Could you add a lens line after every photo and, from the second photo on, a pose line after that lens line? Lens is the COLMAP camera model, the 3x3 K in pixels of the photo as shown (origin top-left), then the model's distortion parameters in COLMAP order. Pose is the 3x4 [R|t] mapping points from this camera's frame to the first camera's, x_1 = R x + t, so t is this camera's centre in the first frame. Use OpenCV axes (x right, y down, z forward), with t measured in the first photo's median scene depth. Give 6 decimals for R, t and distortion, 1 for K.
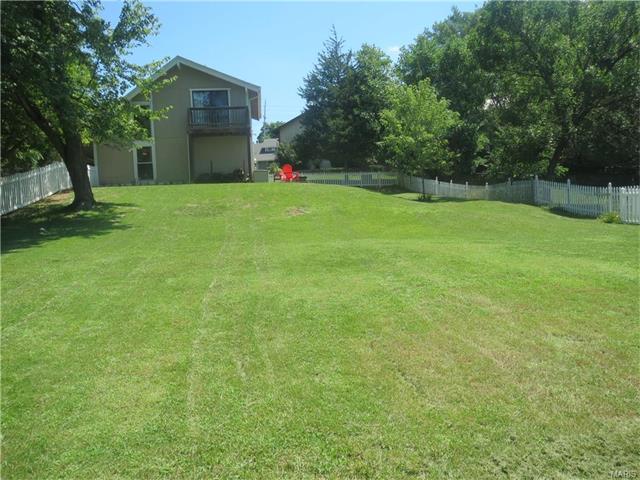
lens RADIAL K [[543.2, 0, 318.2], [0, 543.2, 236.3], [0, 0, 1]] dist [-0.005417, 0.001223]
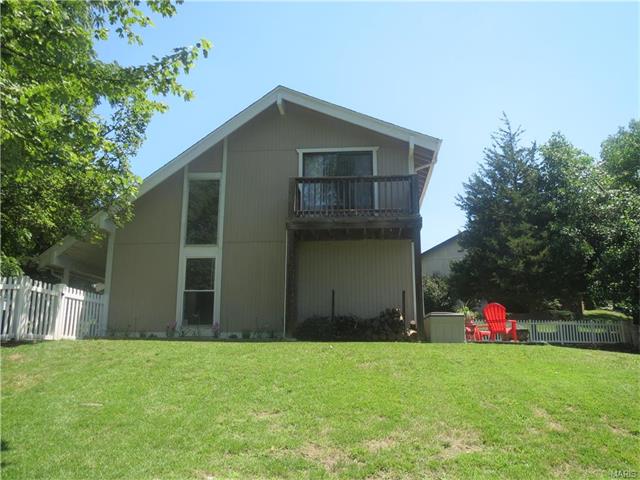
lens RADIAL K [[543.2, 0, 318.2], [0, 543.2, 236.3], [0, 0, 1]] dist [-0.005417, 0.001223]
pose [[0.979083, 0.001951, -0.203451, -0.108301], [-0.054115, 0.966433, -0.251153, -0.062203], [0.196131, 0.256910, 0.946324, 0.511061]]
